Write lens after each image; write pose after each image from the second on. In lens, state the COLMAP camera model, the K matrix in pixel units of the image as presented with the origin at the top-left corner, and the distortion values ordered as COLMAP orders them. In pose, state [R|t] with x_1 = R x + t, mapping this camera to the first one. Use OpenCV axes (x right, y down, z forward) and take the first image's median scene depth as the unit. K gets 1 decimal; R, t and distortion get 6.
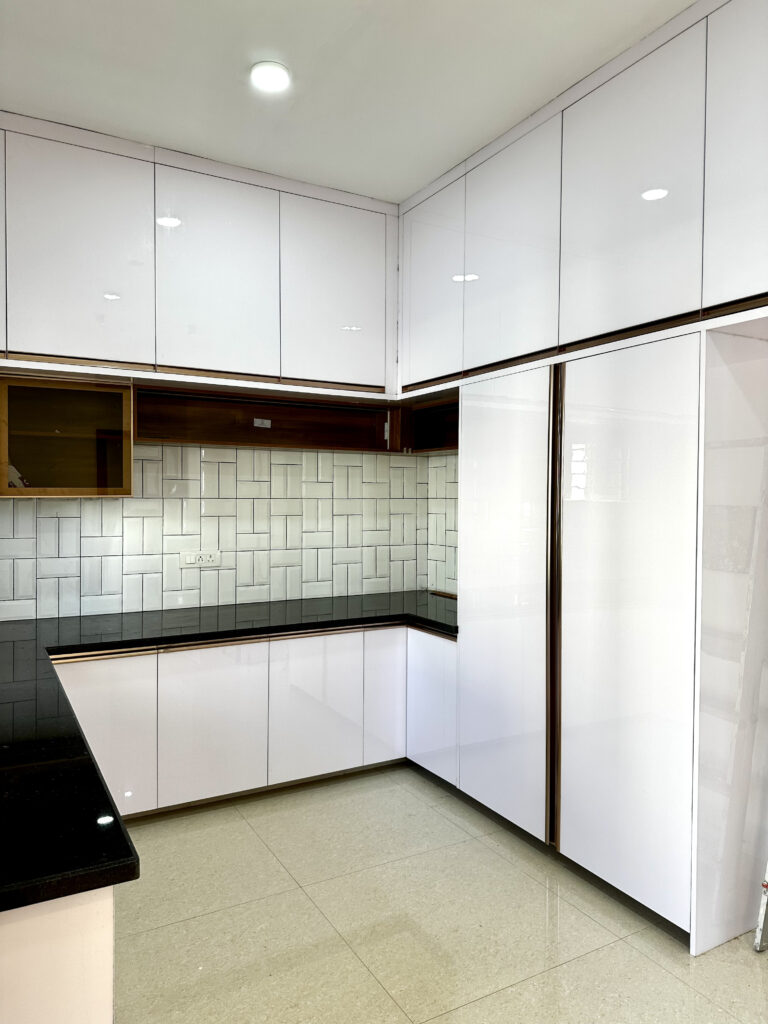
lens RADIAL K [[722.4, 0, 384.0], [0, 722.4, 512.0], [0, 0, 1]] dist [0.065924, -0.112377]
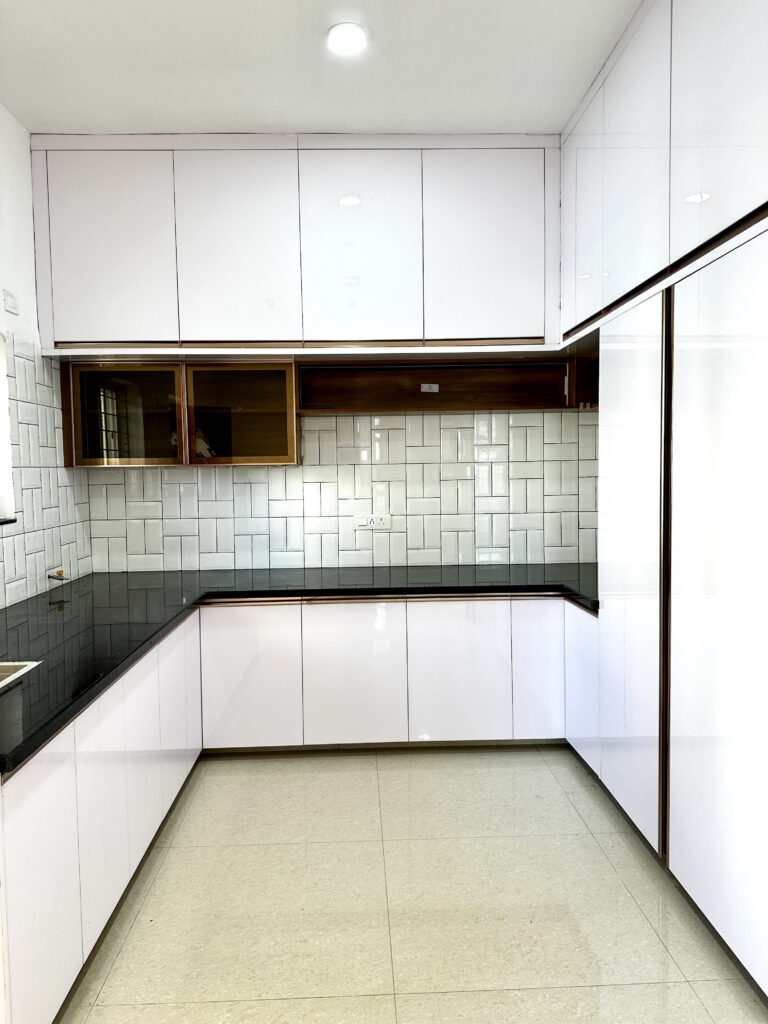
lens RADIAL K [[722.4, 0, 384.0], [0, 722.4, 512.0], [0, 0, 1]] dist [0.065924, -0.112377]
pose [[0.883779, 0.009267, -0.467813, 0.261288], [0.009983, 0.999203, 0.038653, 0.010287], [0.467799, -0.038831, 0.882982, 0.082439]]
